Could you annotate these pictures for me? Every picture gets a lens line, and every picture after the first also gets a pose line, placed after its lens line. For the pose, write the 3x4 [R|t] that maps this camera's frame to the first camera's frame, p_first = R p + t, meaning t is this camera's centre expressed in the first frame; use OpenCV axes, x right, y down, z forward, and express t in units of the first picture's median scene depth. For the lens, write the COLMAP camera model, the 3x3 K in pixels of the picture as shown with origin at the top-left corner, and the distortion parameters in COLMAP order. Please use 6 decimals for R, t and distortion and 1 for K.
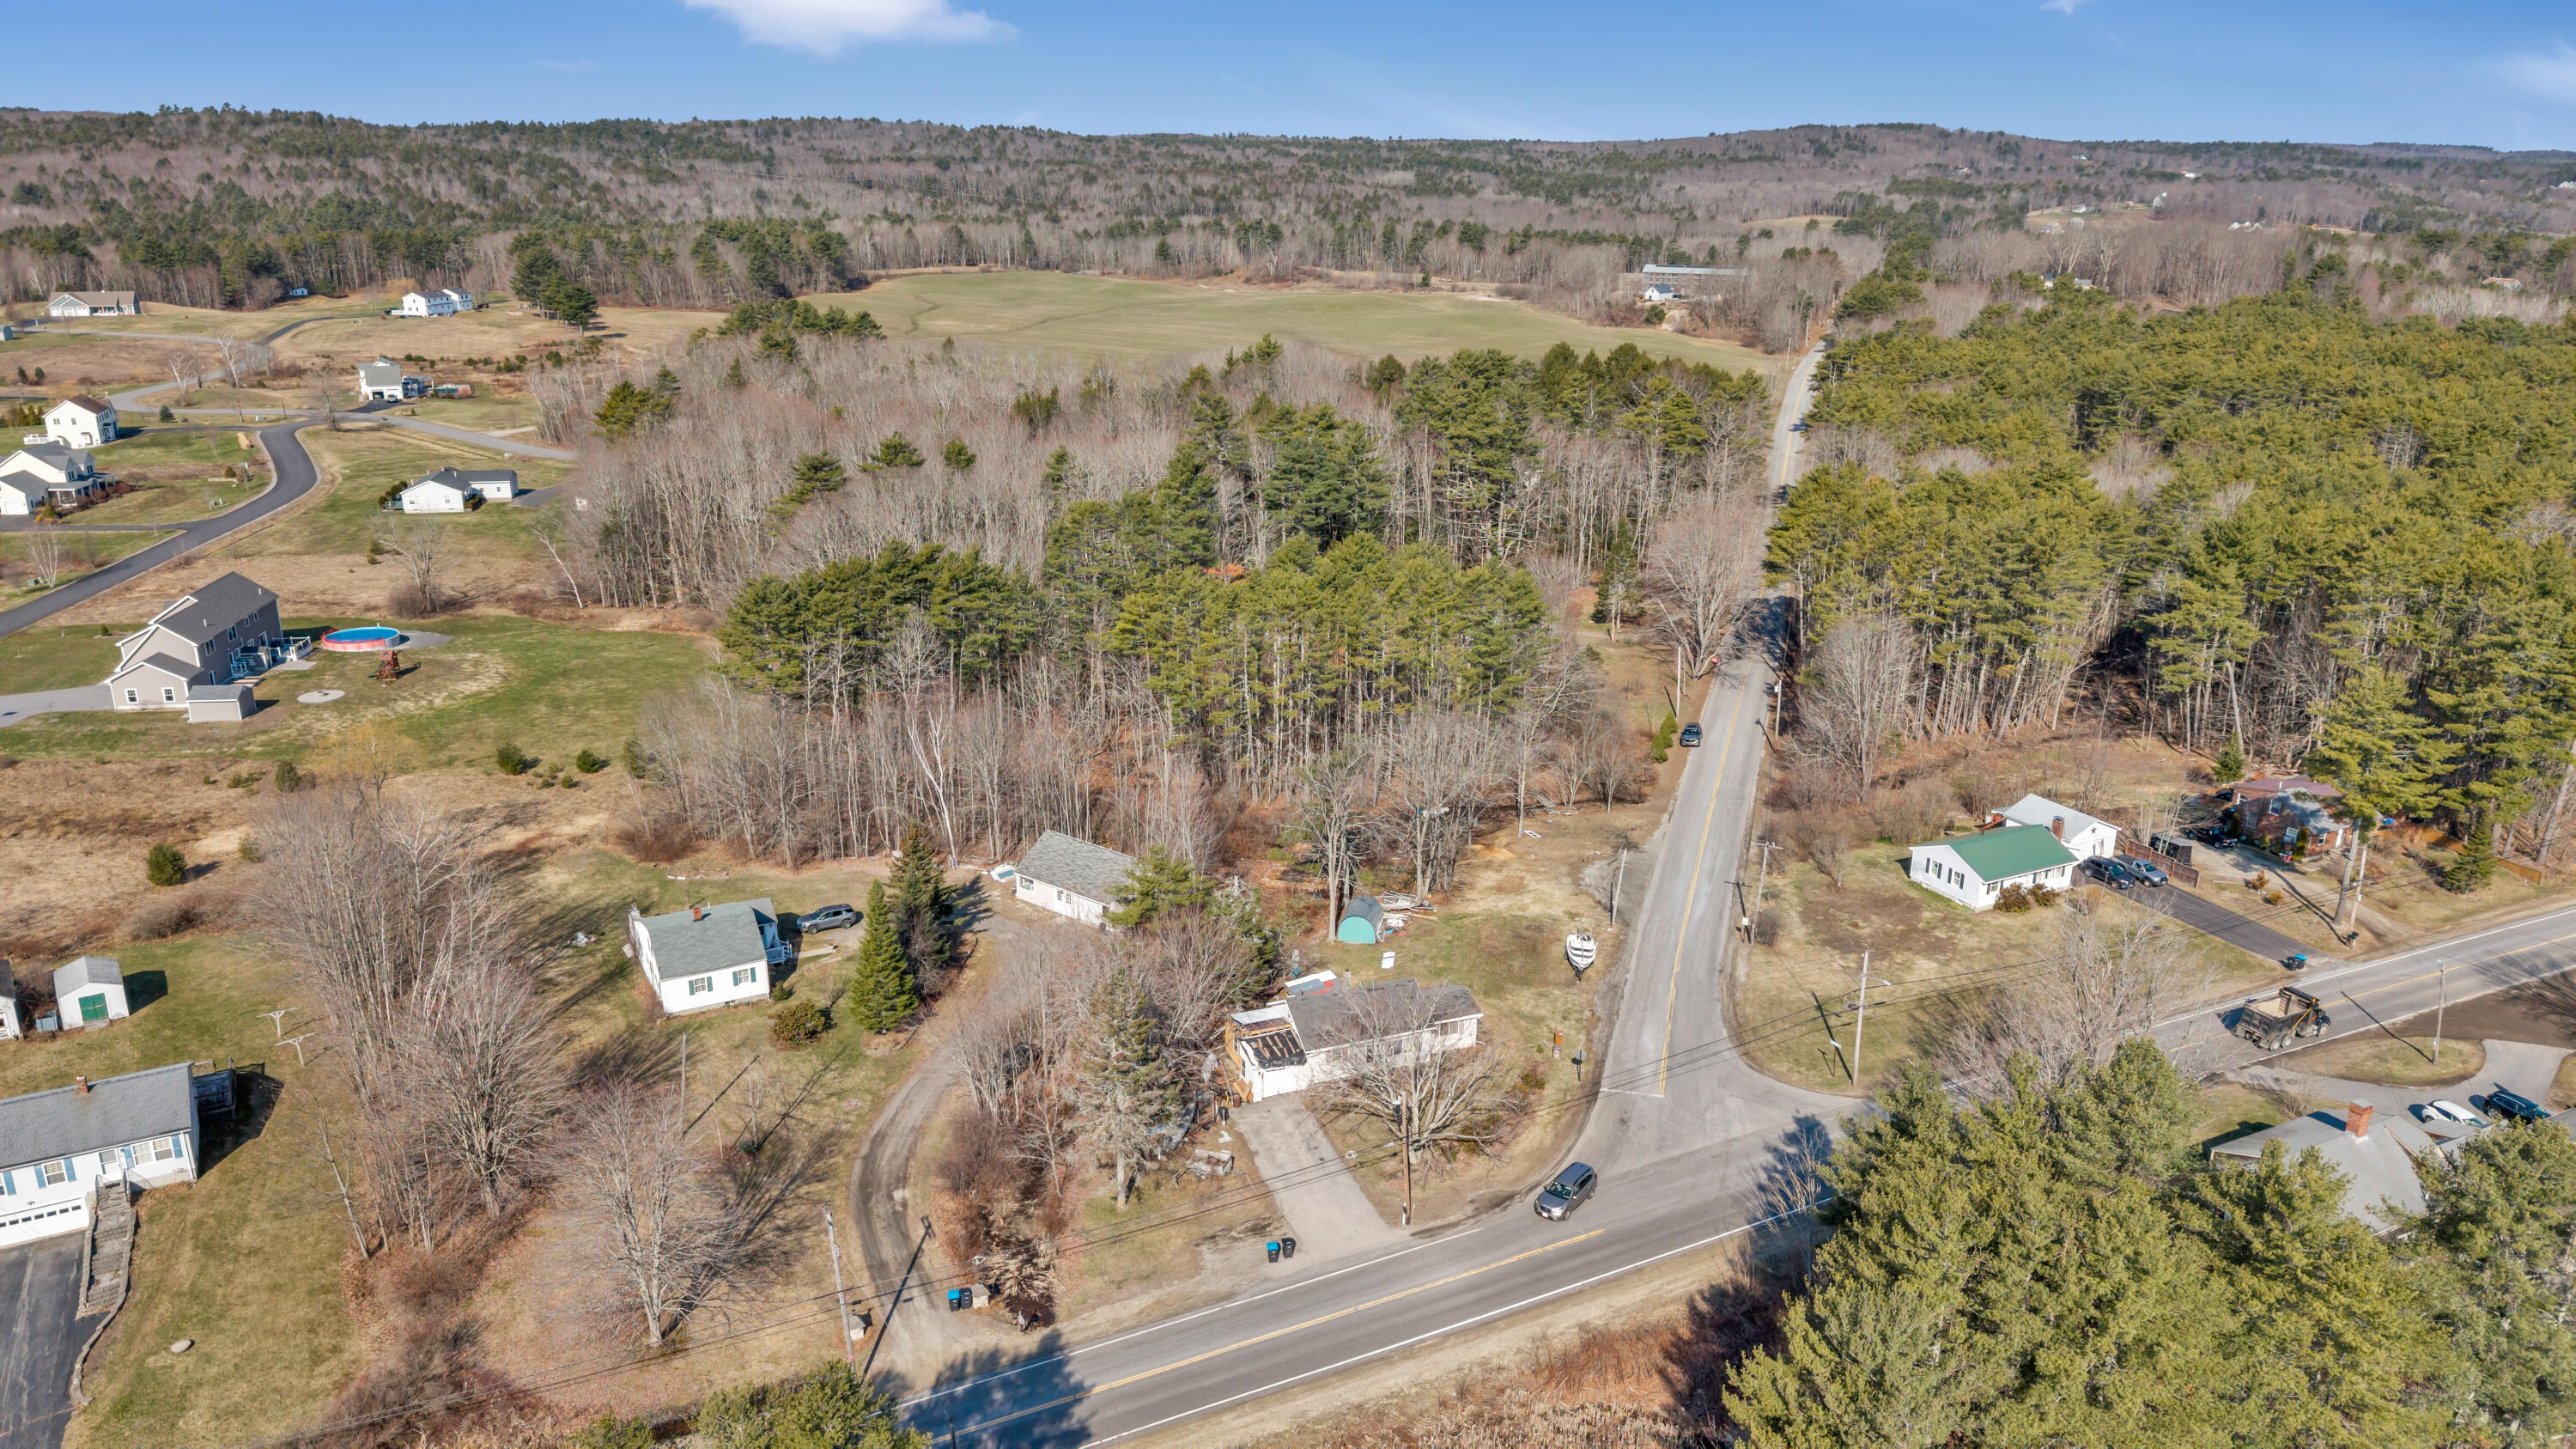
lens RADIAL K [[1710.2, 0, 1285.5], [0, 1710.2, 727.9], [0, 0, 1]] dist [0.024579, -0.028381]
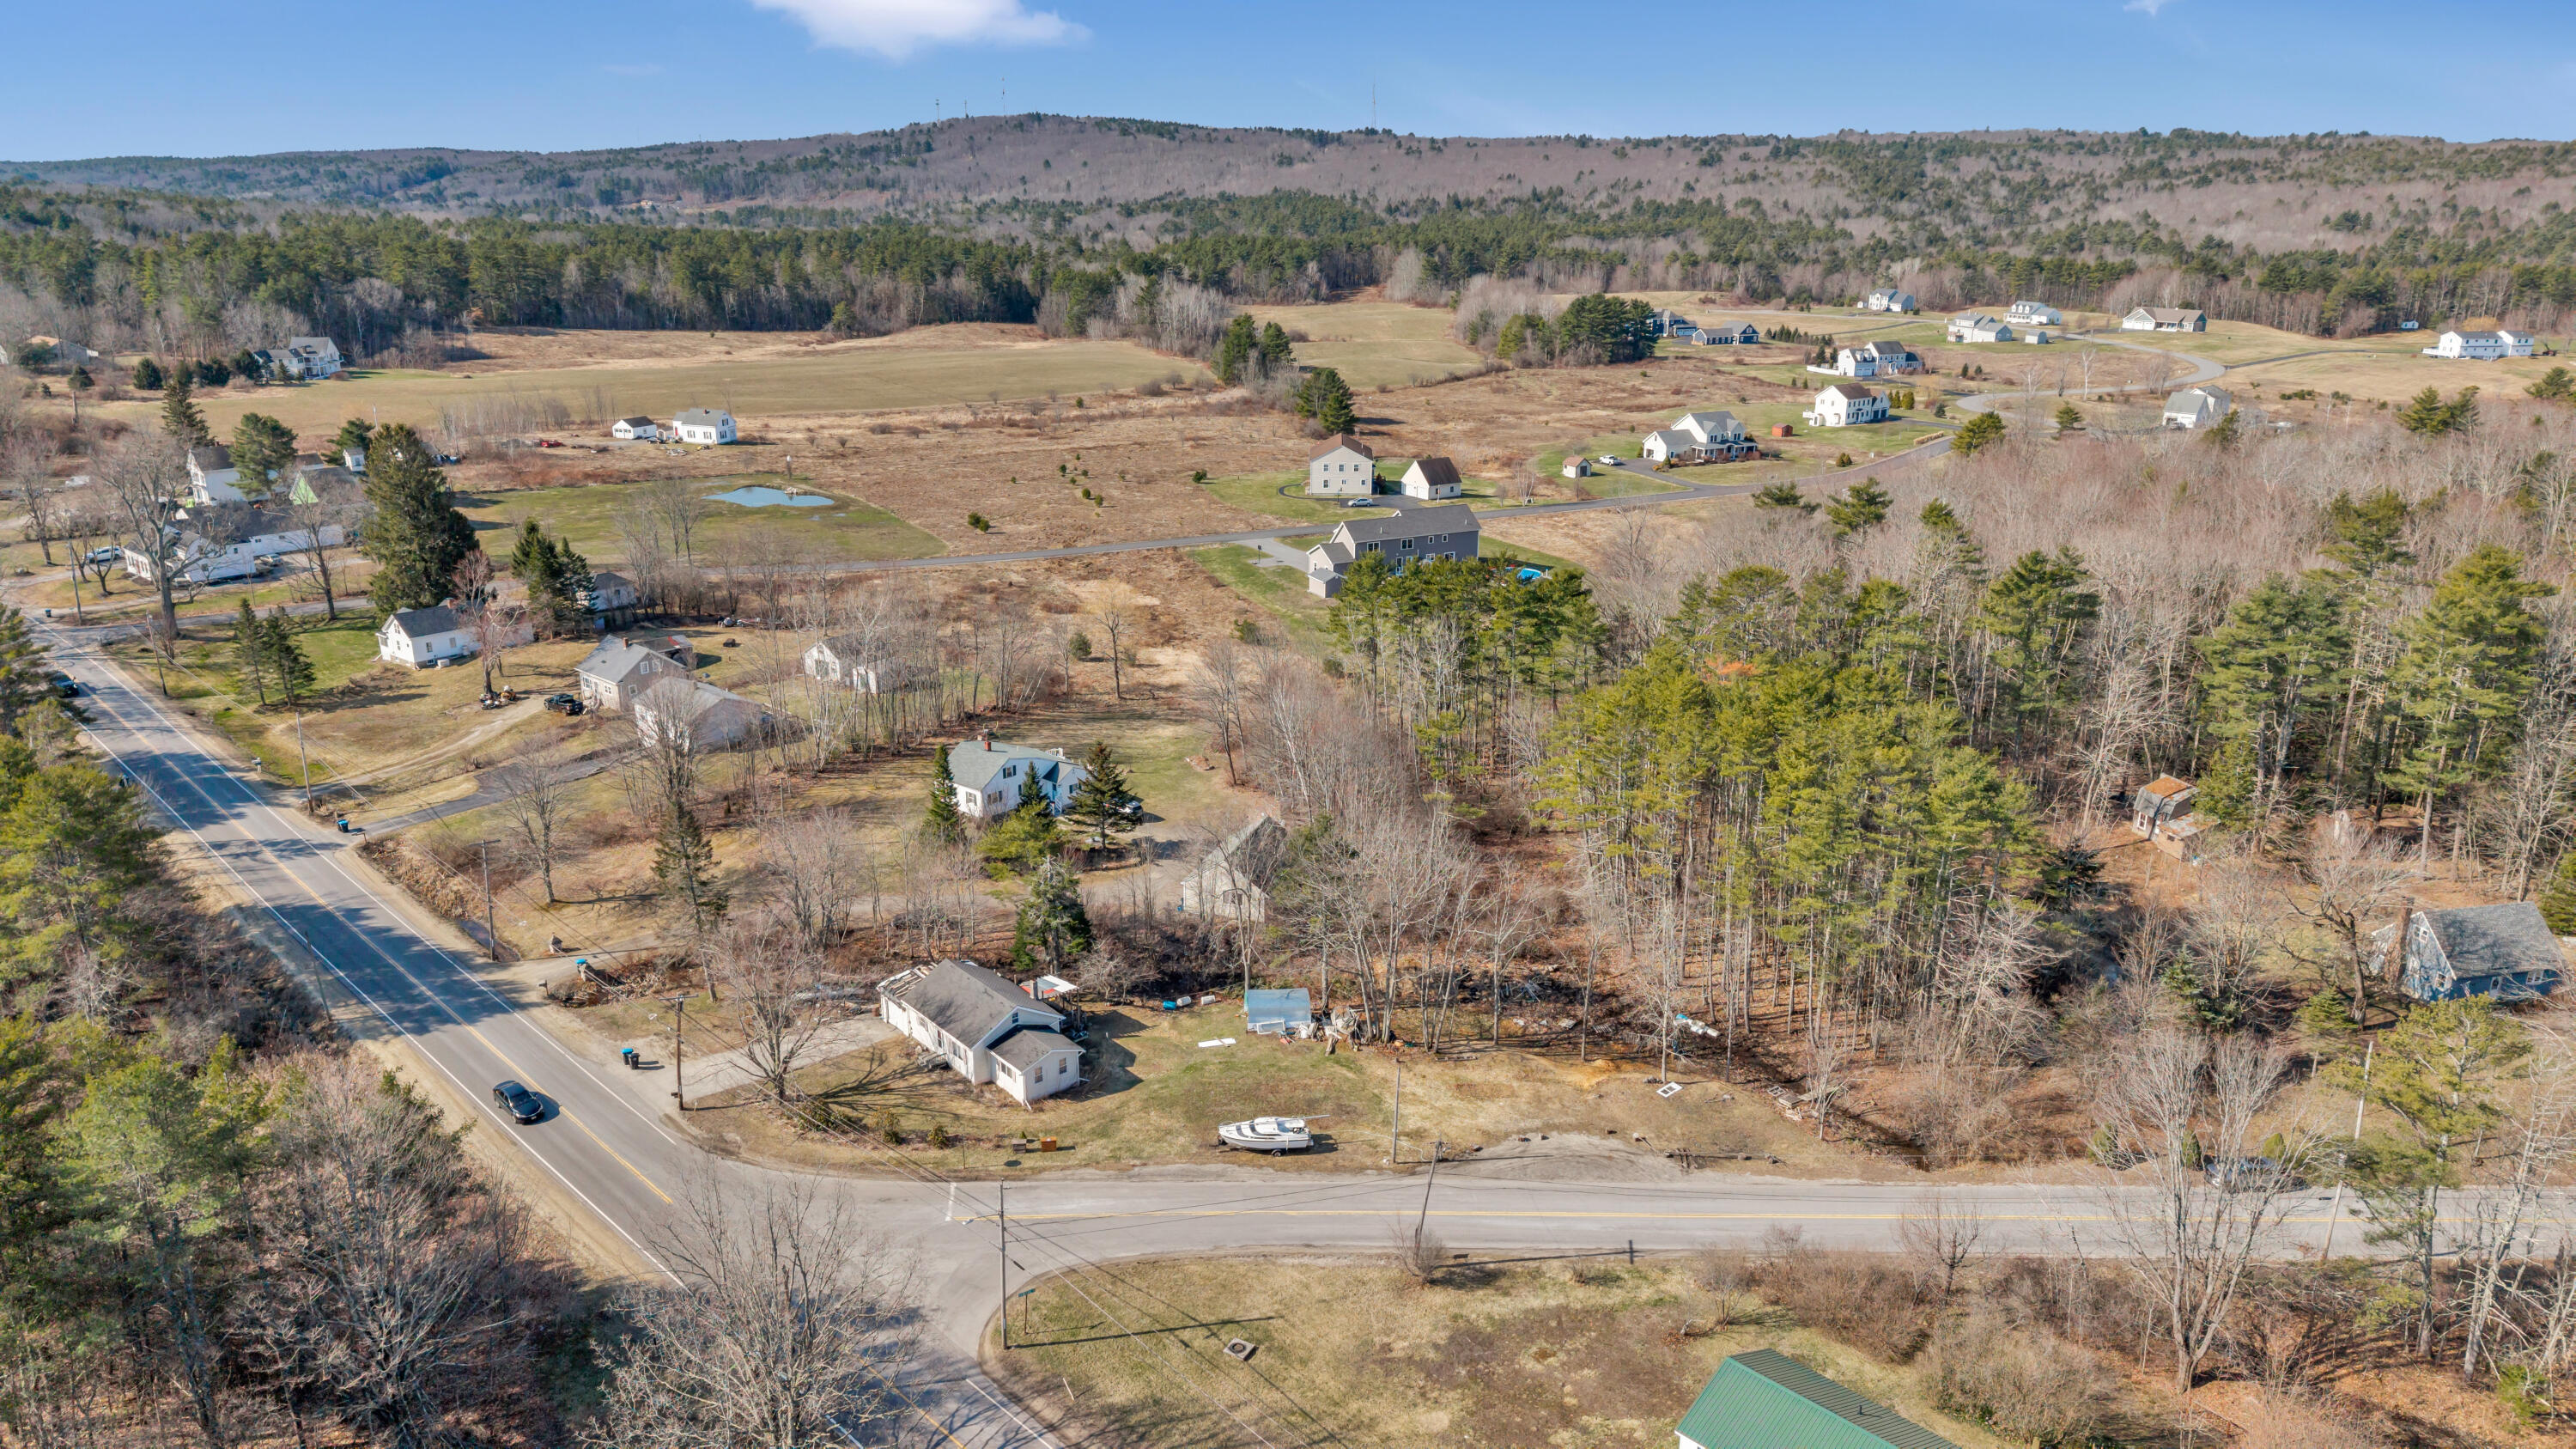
lens RADIAL K [[1710.2, 0, 1296.2], [0, 1710.2, 719.4], [0, 0, 1]] dist [0.024579, -0.028381]
pose [[0.318662, 0.277620, -0.906301, 0.316400], [-0.296400, 0.937382, 0.182925, -0.076466], [0.900334, 0.210337, 0.380995, 0.241169]]
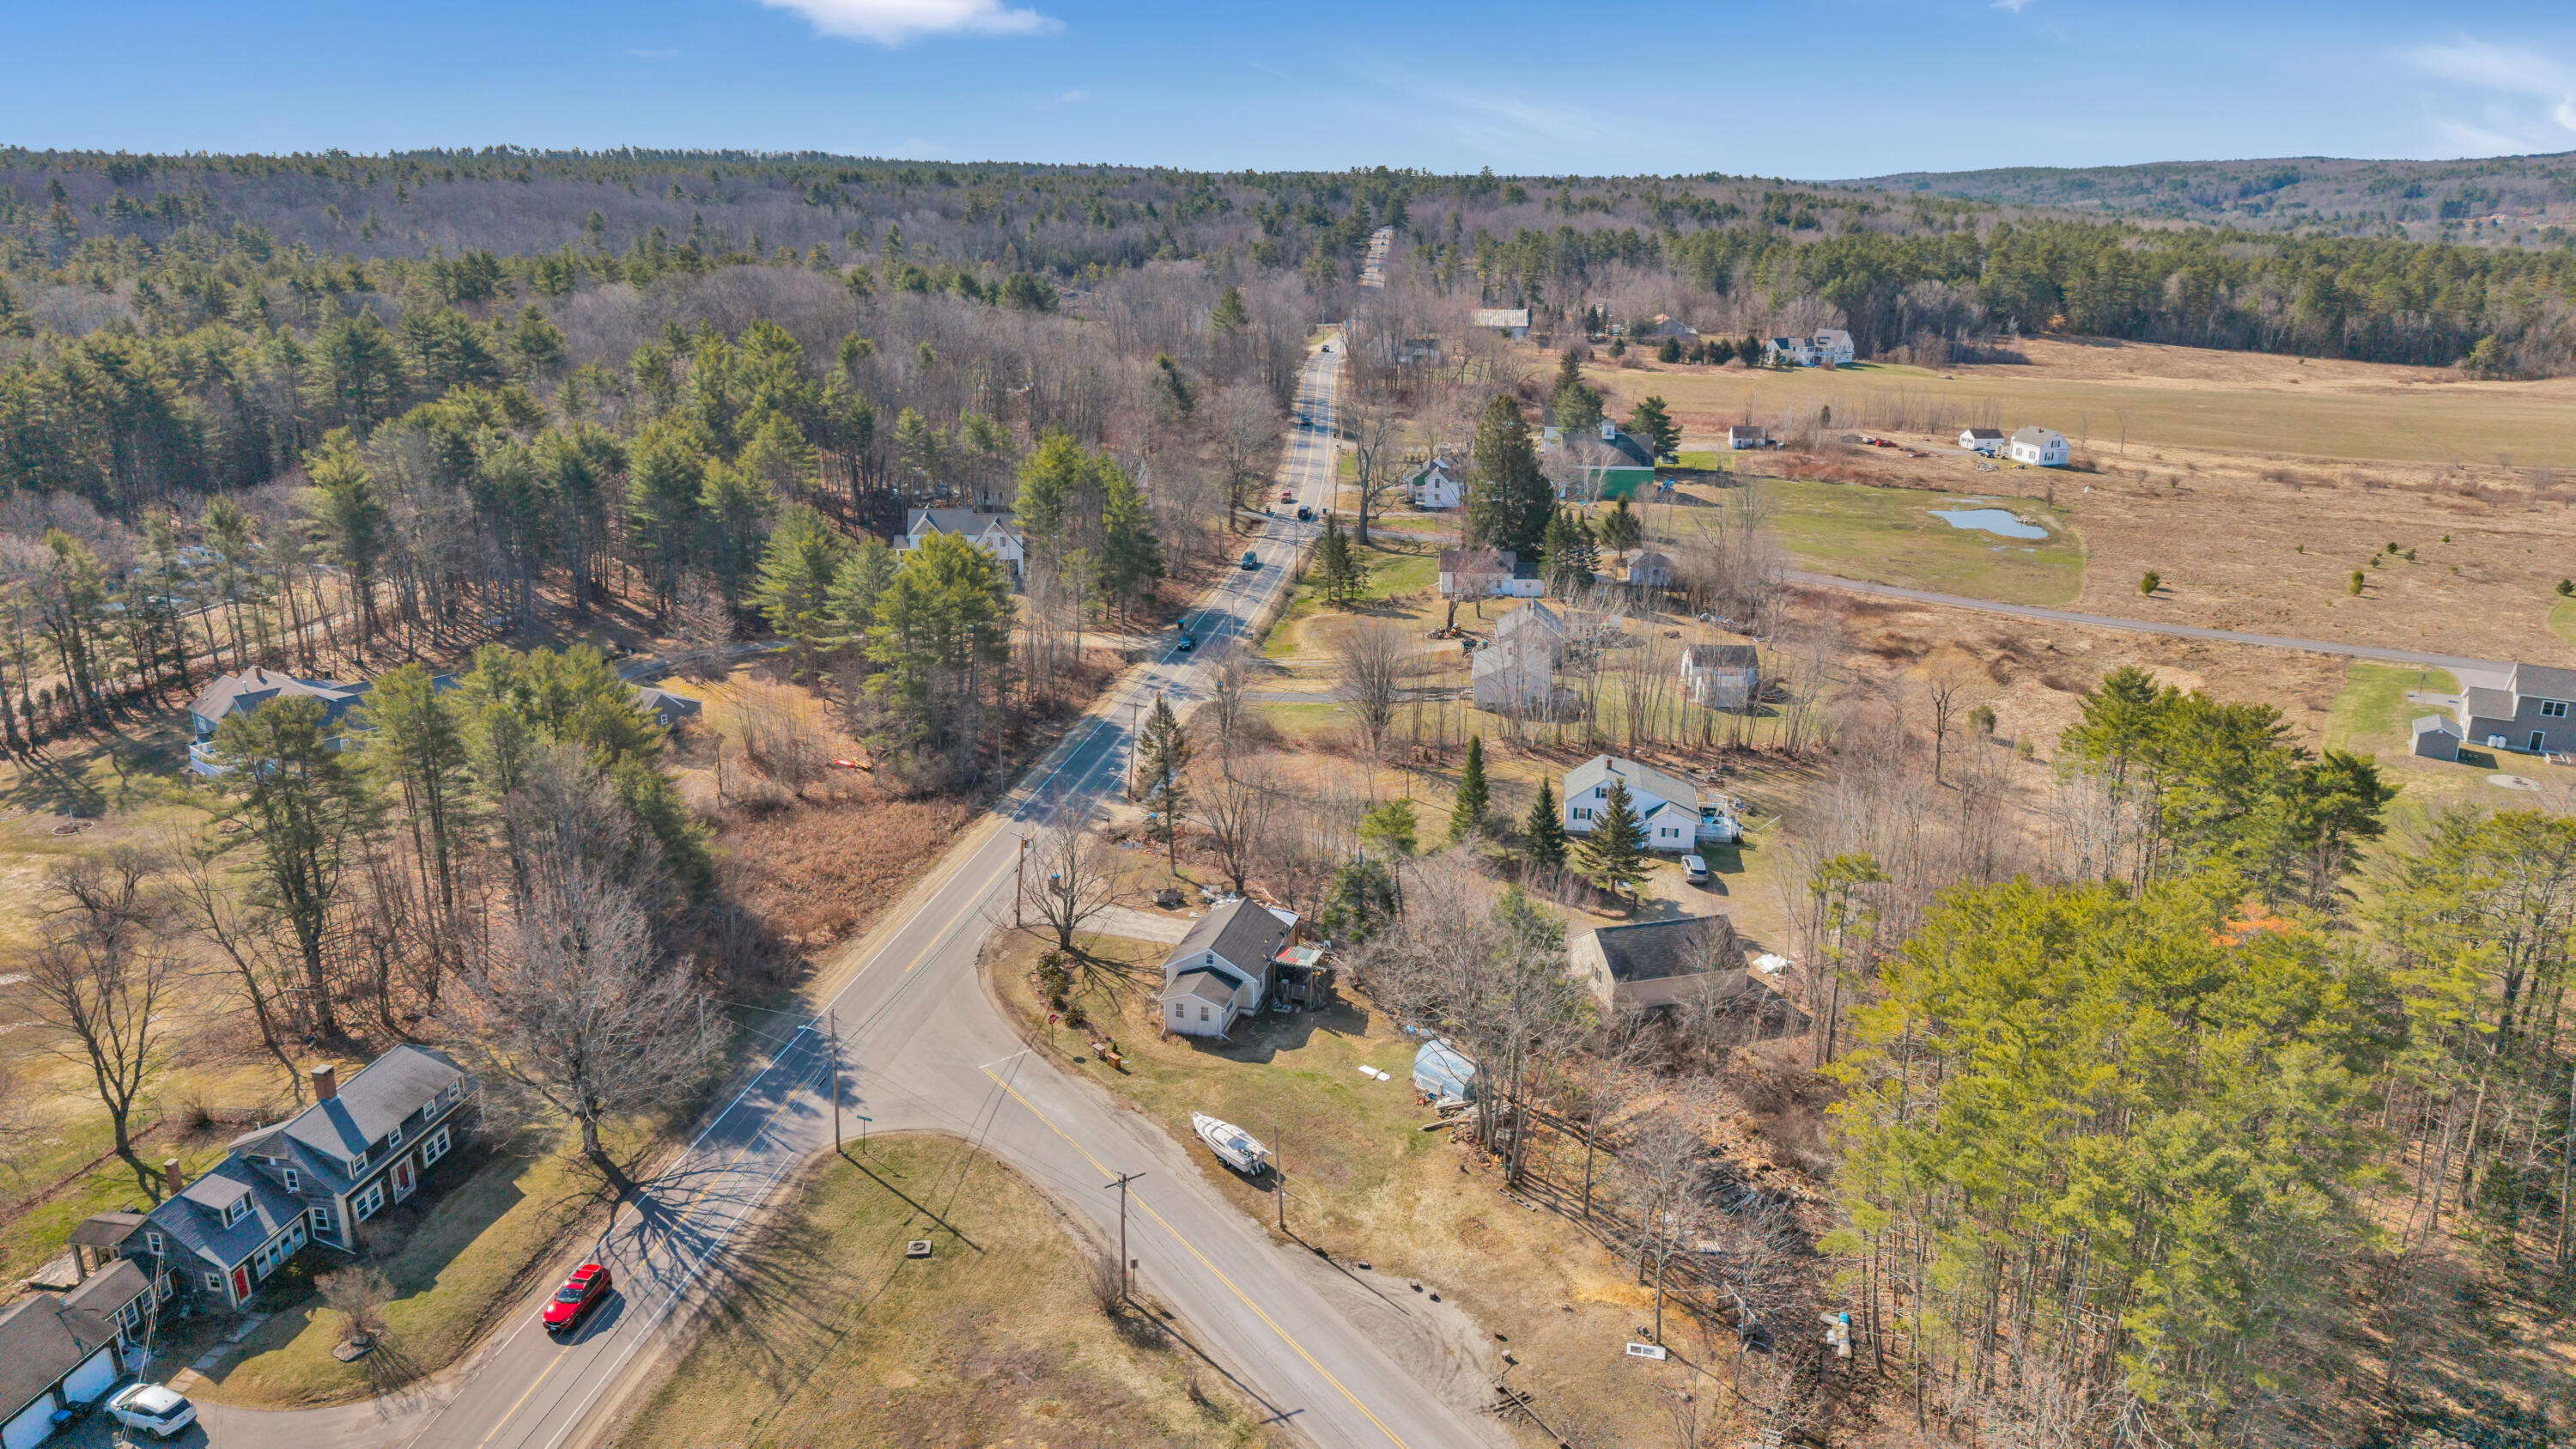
lens RADIAL K [[1710.2, 0, 1291.7], [0, 1710.2, 728.5], [0, 0, 1]] dist [0.024579, -0.028381]
pose [[-0.605457, 0.230823, -0.761671, 0.266115], [-0.258071, 0.848371, 0.462240, -0.152990], [0.752875, 0.476432, -0.454083, 0.474865]]
